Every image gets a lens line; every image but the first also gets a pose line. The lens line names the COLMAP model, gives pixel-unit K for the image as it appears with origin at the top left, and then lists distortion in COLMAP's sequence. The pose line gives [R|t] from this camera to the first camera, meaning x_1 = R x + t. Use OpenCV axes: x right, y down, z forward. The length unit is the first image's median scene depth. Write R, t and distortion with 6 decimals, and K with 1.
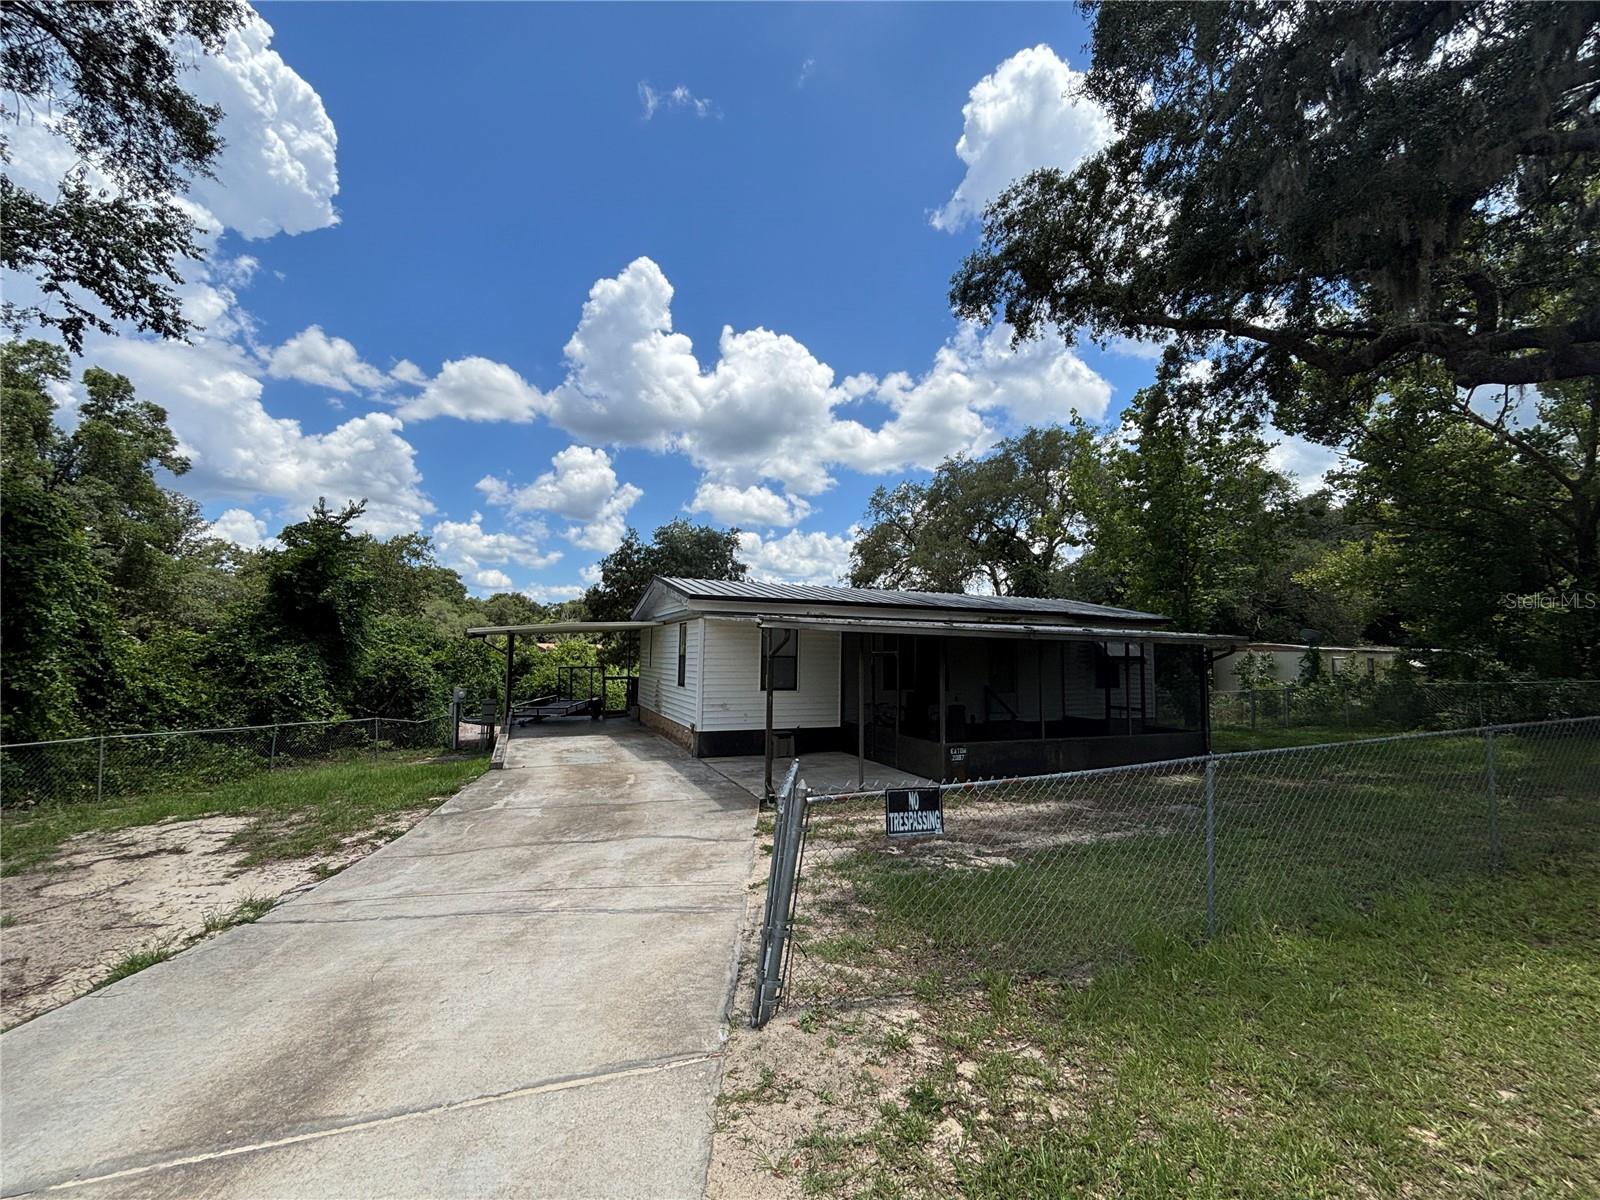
lens RADIAL K [[666.2, 0, 795.8], [0, 666.2, 604.9], [0, 0, 1]] dist [-0.002369, -0.000153]
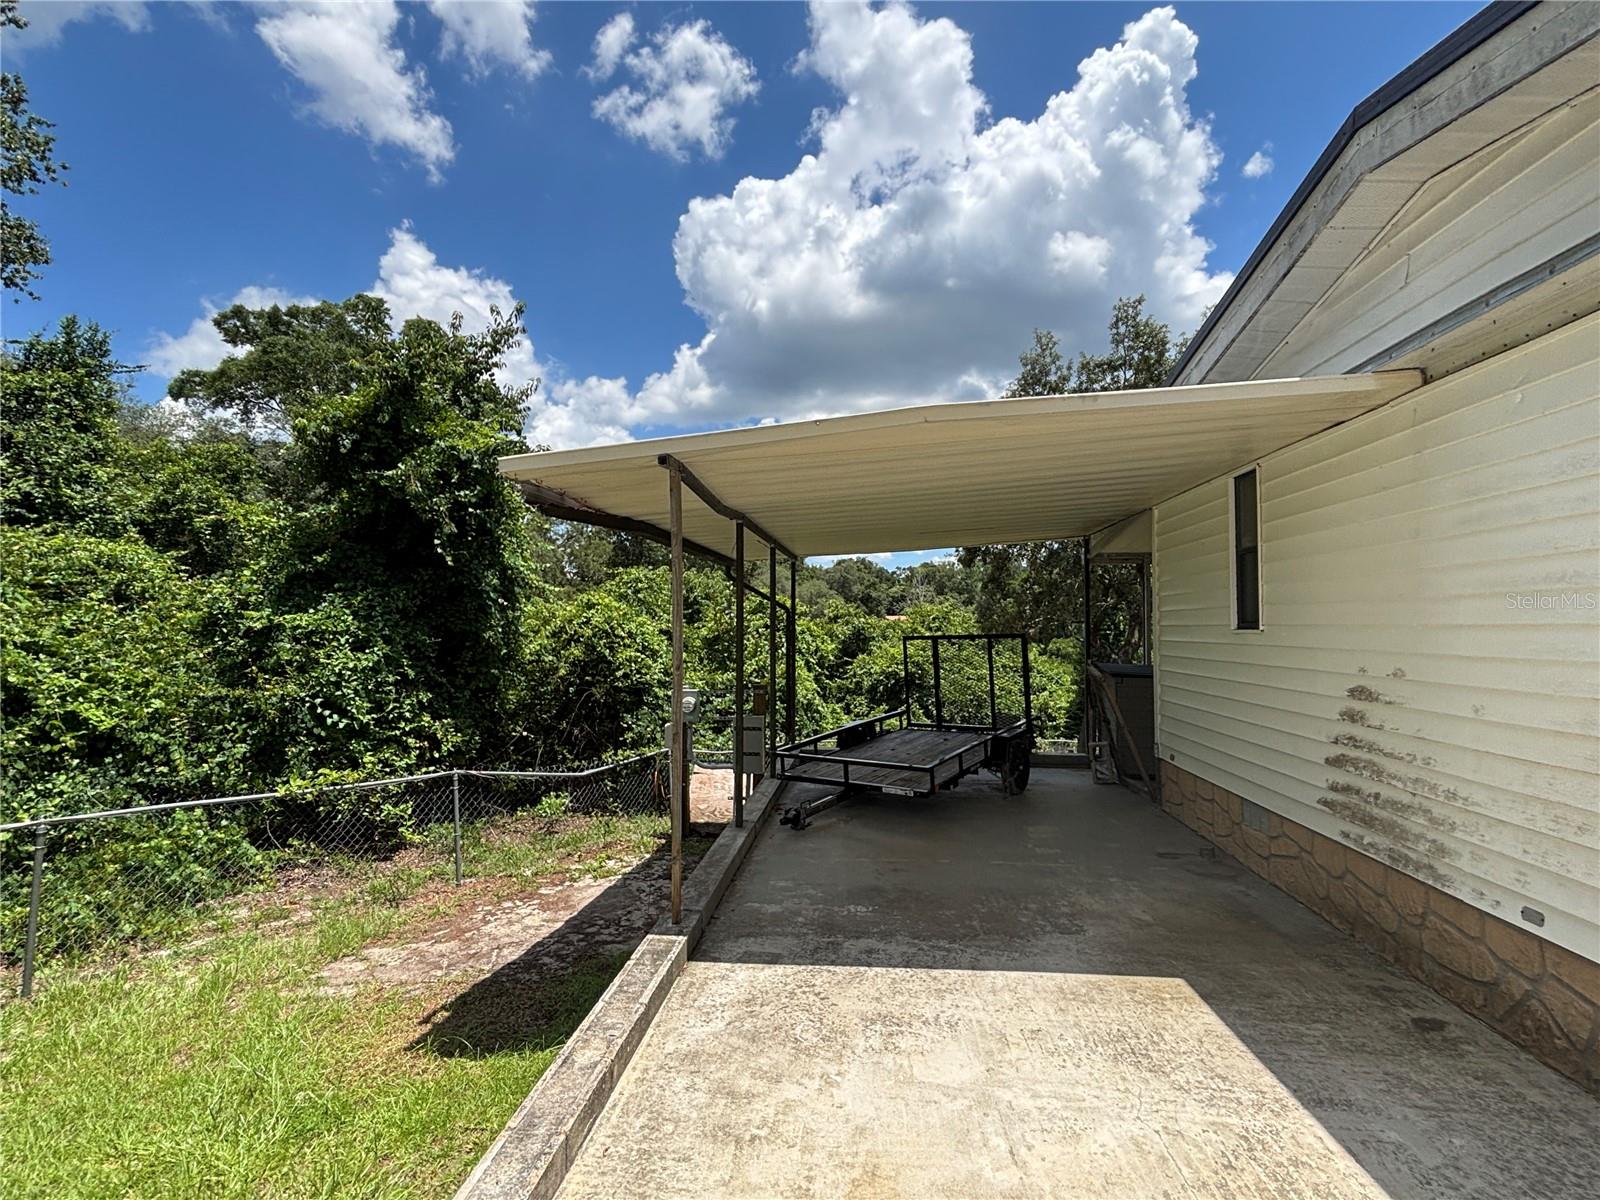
lens RADIAL K [[800.1, 0, 801.5], [0, 800.1, 588.6], [0, 0, 1]] dist [0.000269, 0.000737]
pose [[0.888486, -0.029556, -0.457951, -0.235361], [0.041189, 0.999032, 0.015435, 0.065559], [0.457052, -0.032576, 0.888843, 0.694430]]
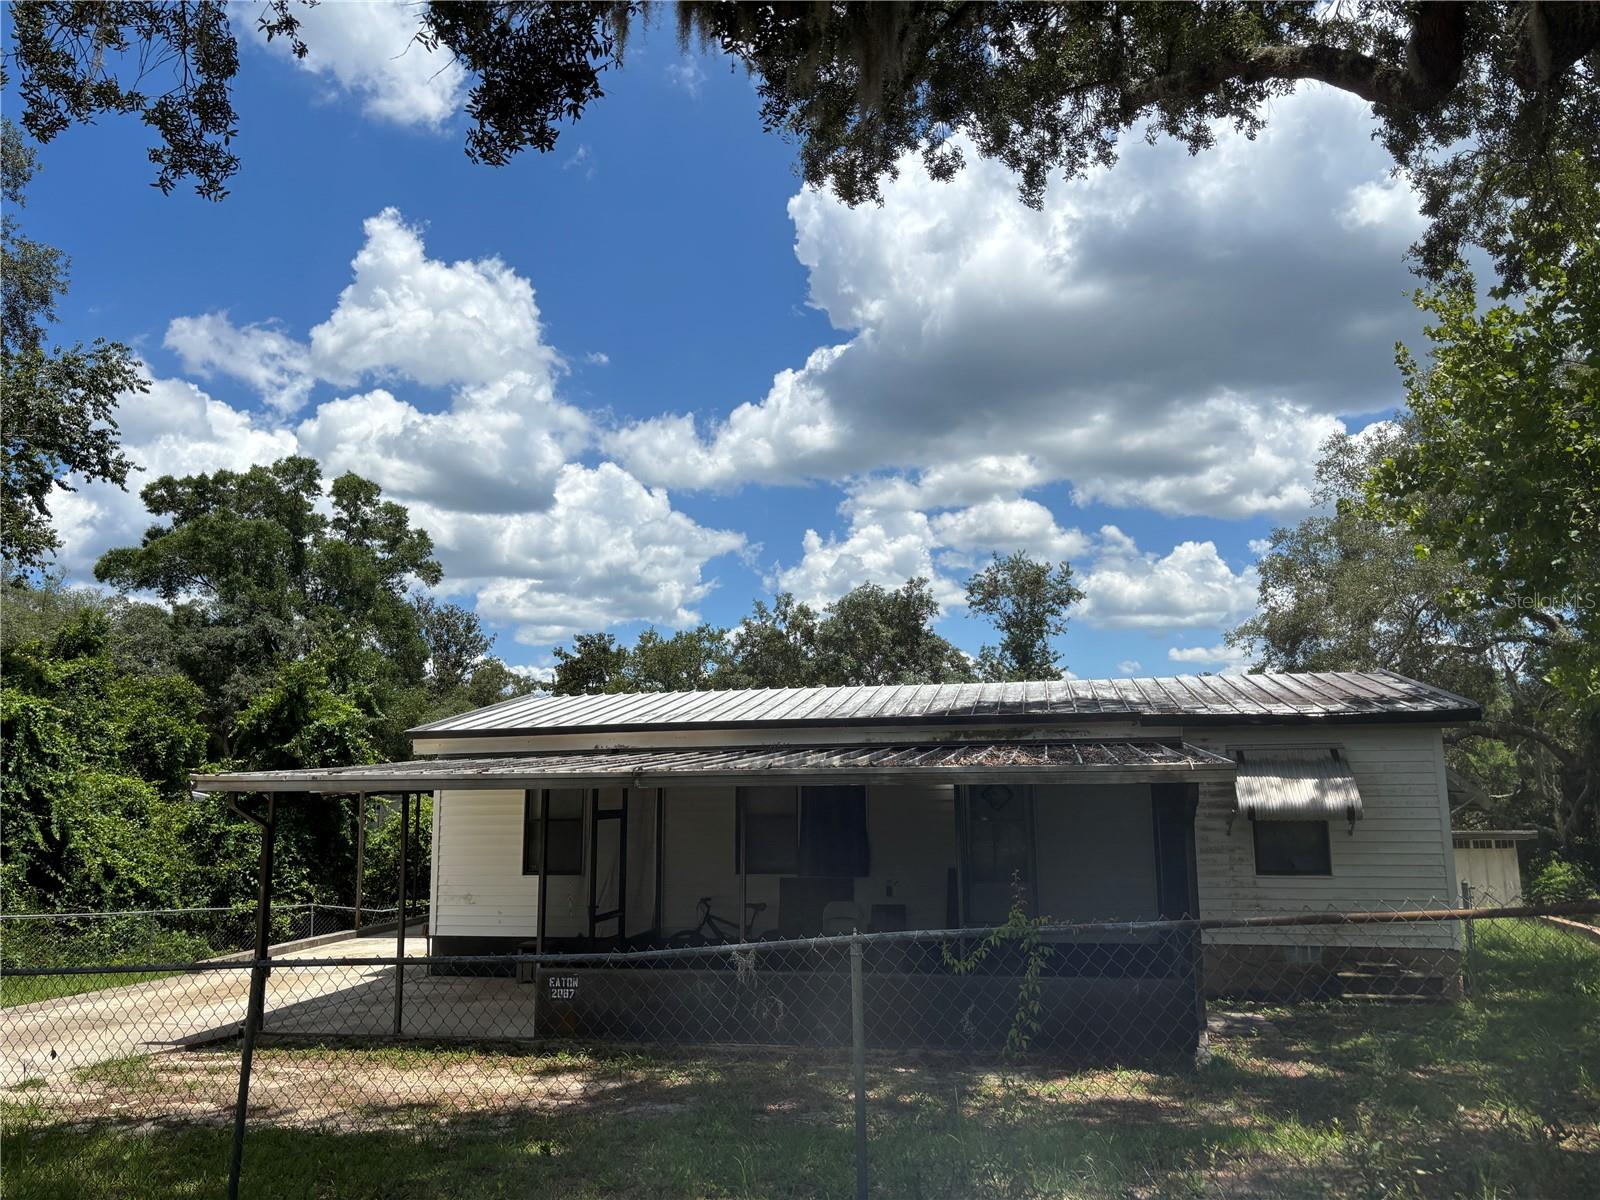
lens RADIAL K [[1205.8, 0, 800.0], [0, 1205.8, 600.0], [0, 0, 1]] dist [0.001485, 0.002911]
pose [[0.834457, -0.114180, -0.539114, 0.677829], [0.068868, 0.992237, -0.103553, 0.000607], [0.546752, 0.049283, 0.835843, 0.108380]]
